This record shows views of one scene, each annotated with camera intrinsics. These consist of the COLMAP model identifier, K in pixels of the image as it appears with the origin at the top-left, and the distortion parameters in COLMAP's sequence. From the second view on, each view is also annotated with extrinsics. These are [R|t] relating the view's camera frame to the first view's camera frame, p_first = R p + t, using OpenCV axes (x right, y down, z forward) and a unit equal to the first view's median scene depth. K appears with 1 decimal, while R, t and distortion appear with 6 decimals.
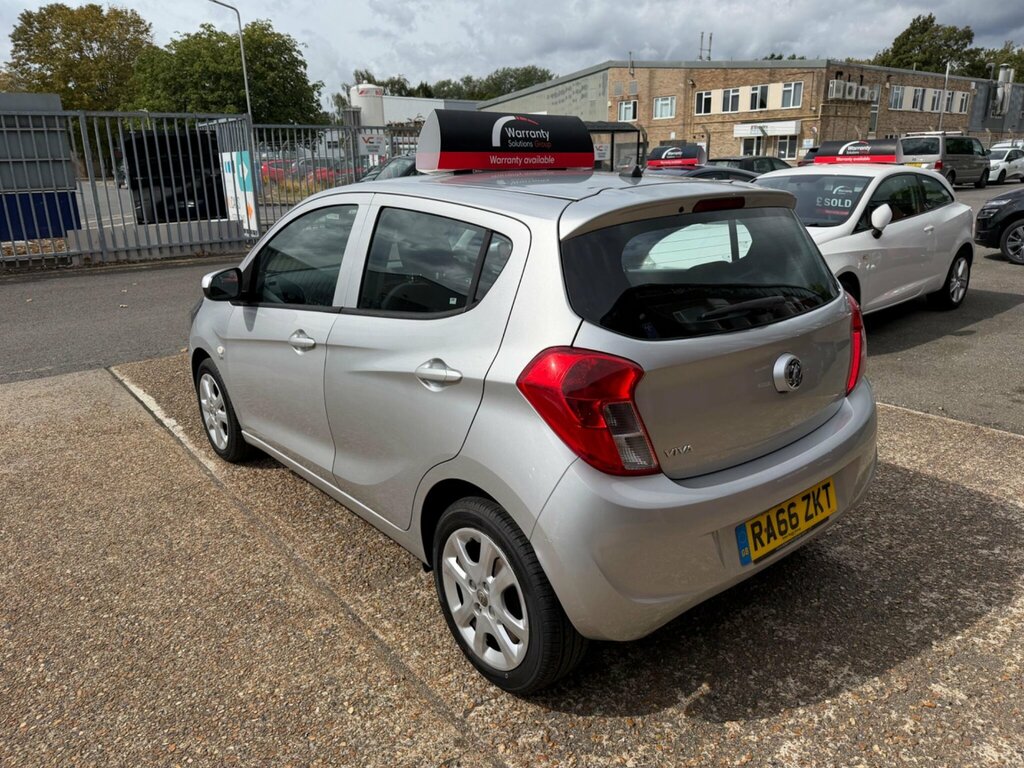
lens RADIAL K [[723.5, 0, 507.1], [0, 723.5, 389.7], [0, 0, 1]] dist [-0.006440, 0.000898]
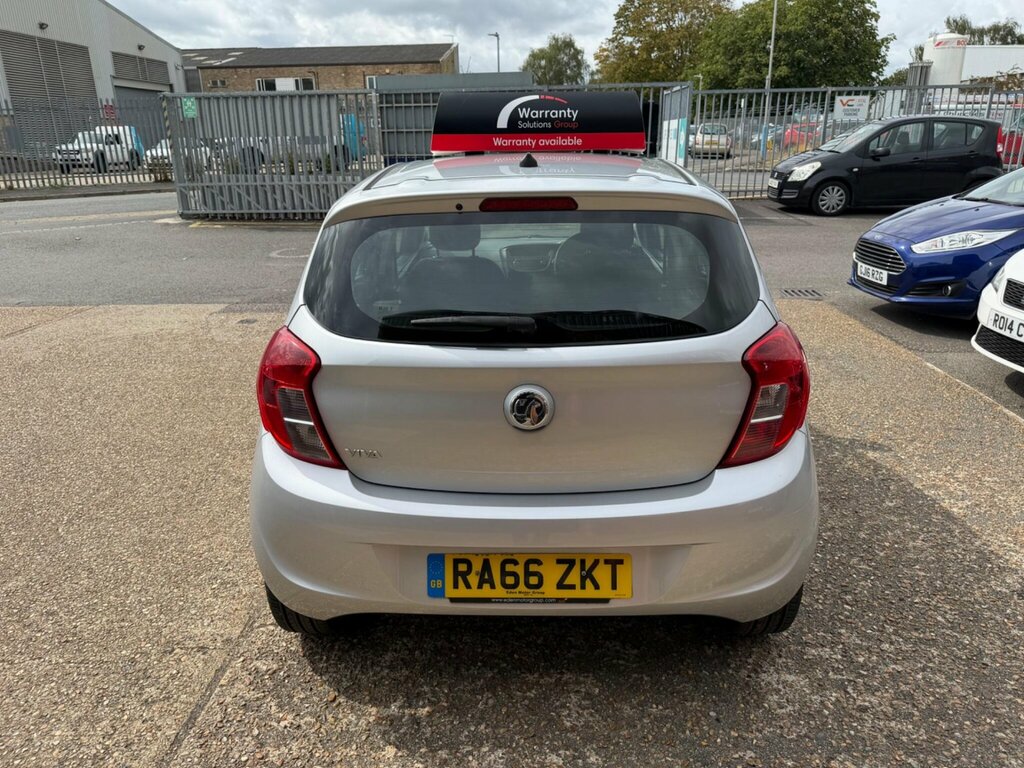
lens RADIAL K [[730.8, 0, 512.0], [0, 730.8, 384.0], [0, 0, 1]] dist [0.000559, -0.005728]
pose [[0.756930, 0.214182, -0.617400, 0.647511], [-0.191618, 0.975981, 0.103654, -0.095965], [0.624771, 0.039846, 0.779790, 0.231278]]
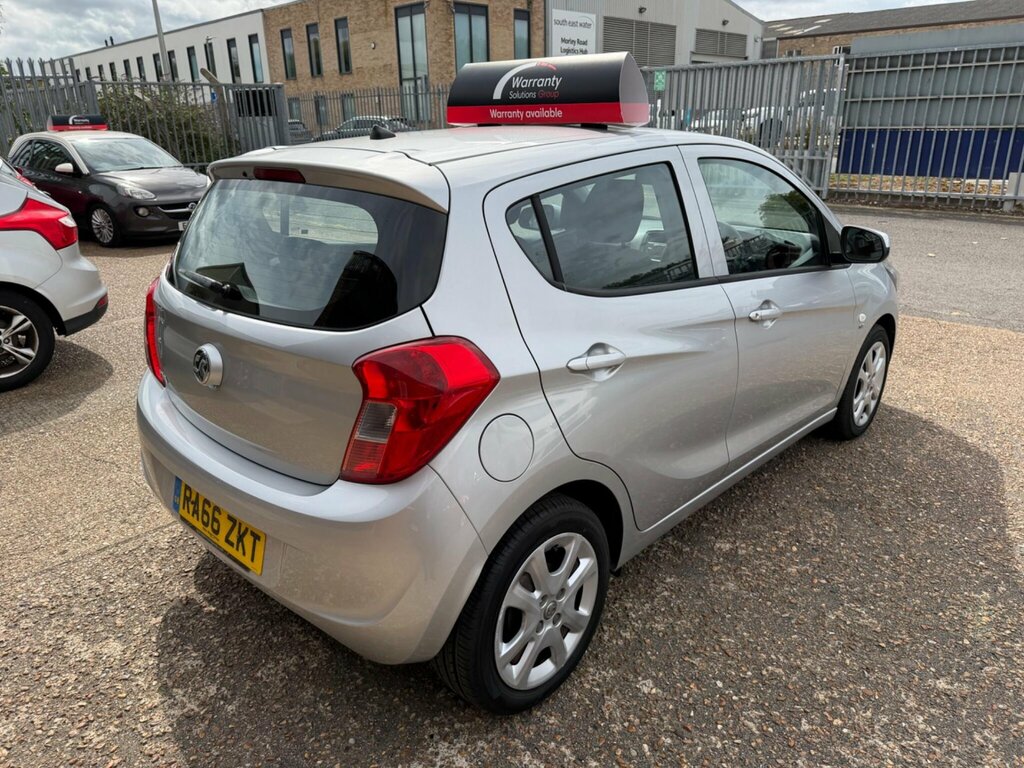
lens RADIAL K [[723.5, 0, 507.1], [0, 723.5, 389.7], [0, 0, 1]] dist [-0.006440, 0.000898]
pose [[0.127642, 0.361352, -0.923652, 0.928833], [-0.278279, 0.906910, 0.316346, -0.278826], [0.951981, 0.216654, 0.216317, 0.842326]]
